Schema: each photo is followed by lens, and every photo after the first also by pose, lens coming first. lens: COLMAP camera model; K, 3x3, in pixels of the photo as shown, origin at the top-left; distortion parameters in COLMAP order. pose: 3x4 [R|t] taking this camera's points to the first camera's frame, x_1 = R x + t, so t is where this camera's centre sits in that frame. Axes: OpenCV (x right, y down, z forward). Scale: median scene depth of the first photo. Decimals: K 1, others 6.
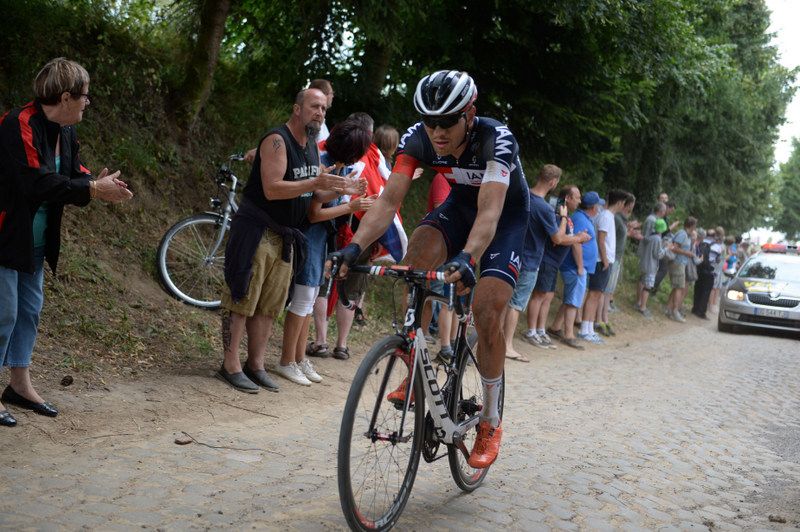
lens RADIAL K [[1247.3, 0, 396.9], [0, 1247.3, 270.6], [0, 0, 1]] dist [0.199294, 0.000000]
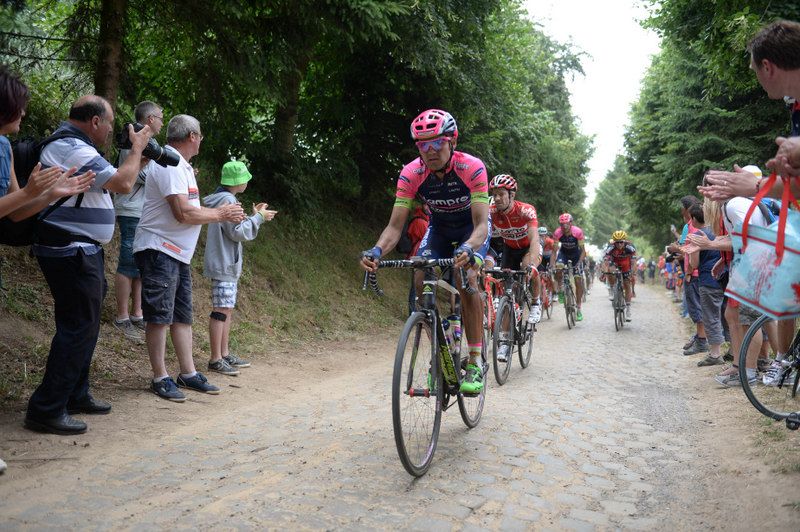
lens RADIAL K [[729.5, 0, 397.1], [0, 729.5, 268.0], [0, 0, 1]] dist [0.019066, 0.000000]
pose [[0.993492, -0.109284, 0.032095, 0.049441], [0.110380, 0.993286, -0.034634, 0.011295], [-0.028095, 0.037951, 0.998885, 0.211650]]
